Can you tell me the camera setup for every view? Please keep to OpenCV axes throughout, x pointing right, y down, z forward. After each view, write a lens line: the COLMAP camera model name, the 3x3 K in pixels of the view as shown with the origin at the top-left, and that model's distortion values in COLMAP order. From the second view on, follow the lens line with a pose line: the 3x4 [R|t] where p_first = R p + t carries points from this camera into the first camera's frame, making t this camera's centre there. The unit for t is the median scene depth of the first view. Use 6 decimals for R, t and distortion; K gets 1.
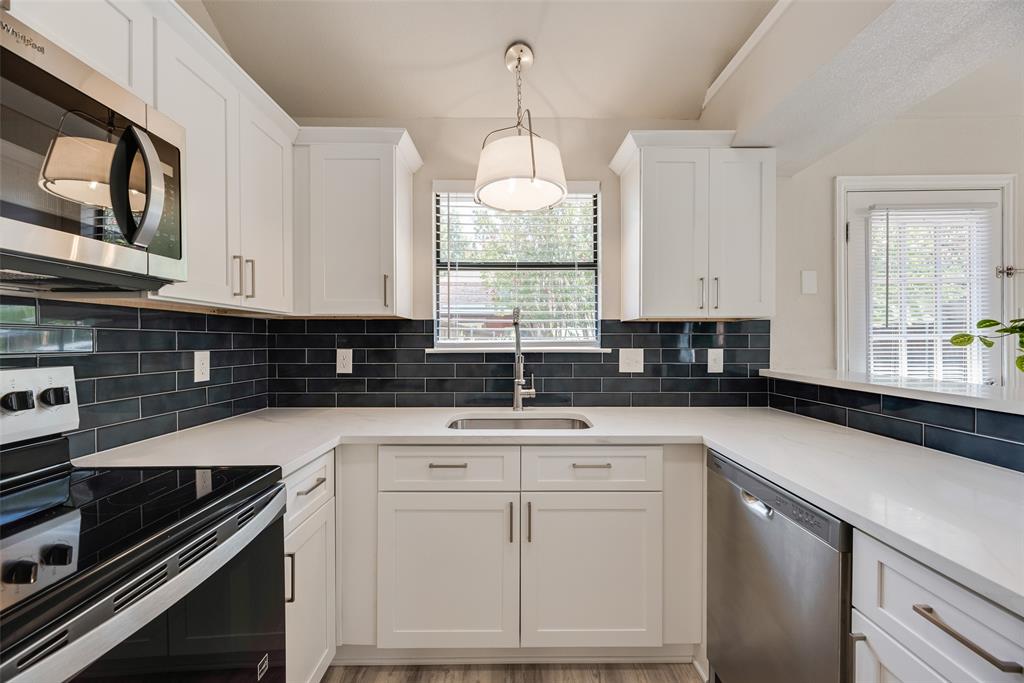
lens RADIAL K [[412.3, 0, 515.4], [0, 412.3, 342.1], [0, 0, 1]] dist [0.001722, -0.000687]
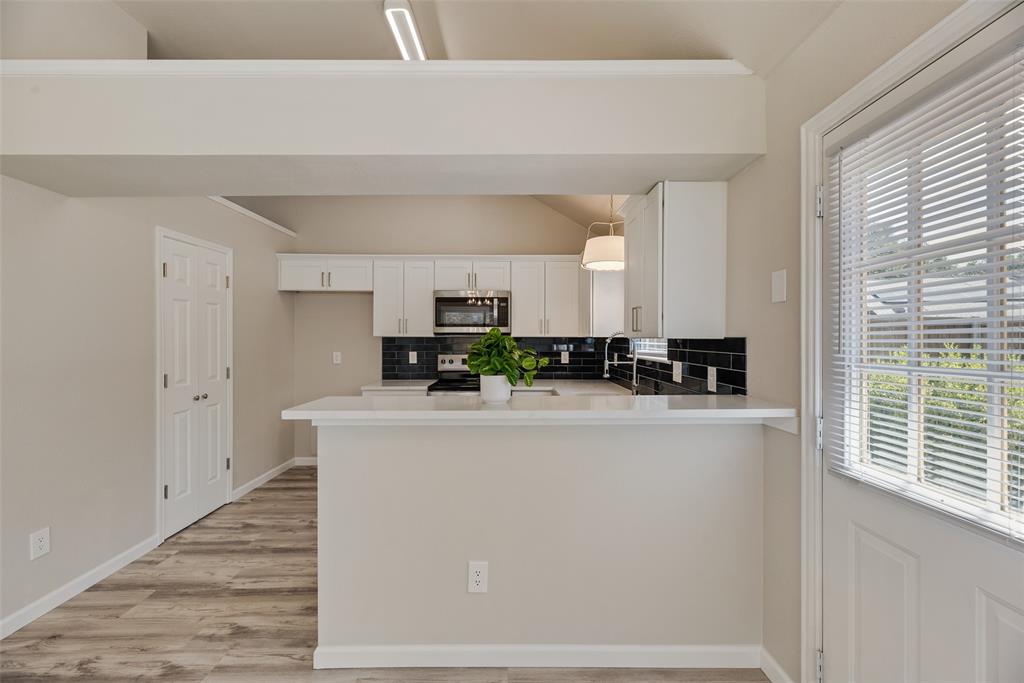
lens RADIAL K [[412.3, 0, 514.4], [0, 412.3, 339.5], [0, 0, 1]] dist [0.001722, -0.000687]
pose [[-0.000017, 0.004519, -0.999990, 1.598979], [-0.004450, 0.999980, 0.004519, -0.056709], [0.999990, 0.004450, 0.000003, 0.577238]]
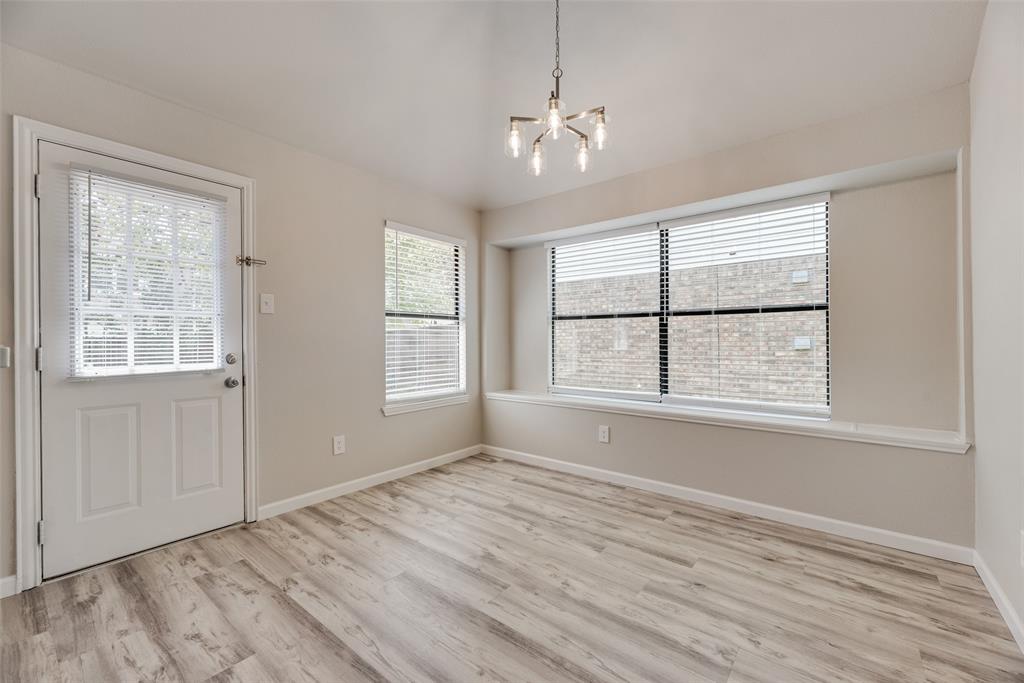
lens RADIAL K [[412.3, 0, 517.1], [0, 412.3, 343.8], [0, 0, 1]] dist [0.001722, -0.000687]
pose [[0.629521, 0.002577, 0.776979, 0.844249], [0.004718, 0.999963, -0.007139, 0.080692], [-0.776969, 0.008160, 0.629486, -0.349945]]
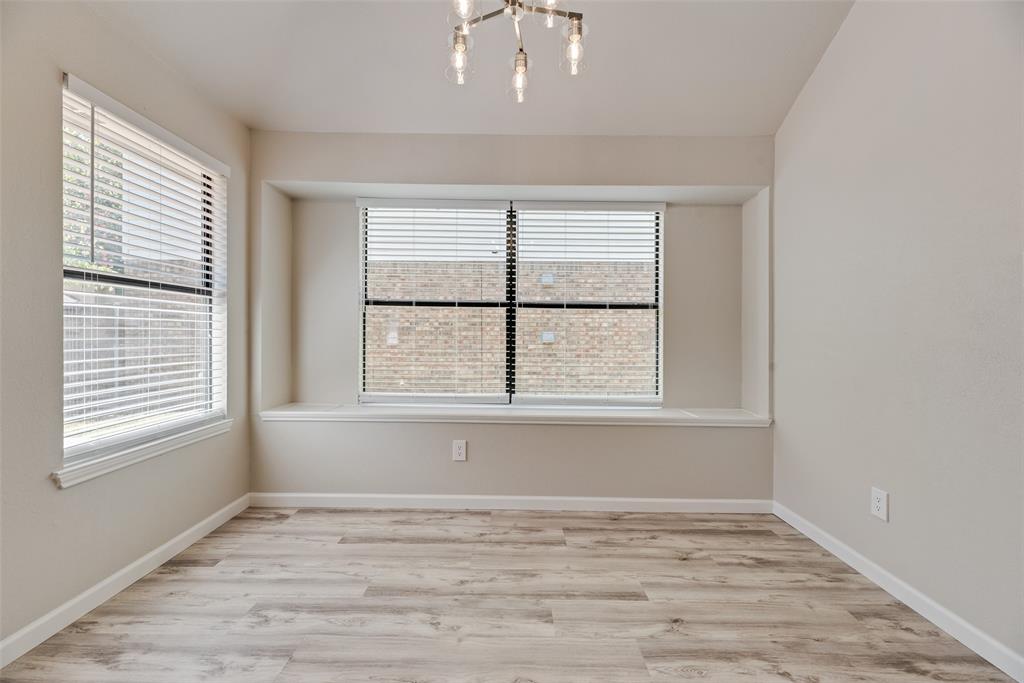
lens RADIAL K [[412.3, 0, 510.2], [0, 412.3, 338.0], [0, 0, 1]] dist [0.001722, -0.000687]
pose [[0.012240, 0.001558, 0.999924, 1.028115], [-0.001219, 0.999998, -0.001543, 0.073388], [-0.999924, -0.001200, 0.012242, 0.247152]]
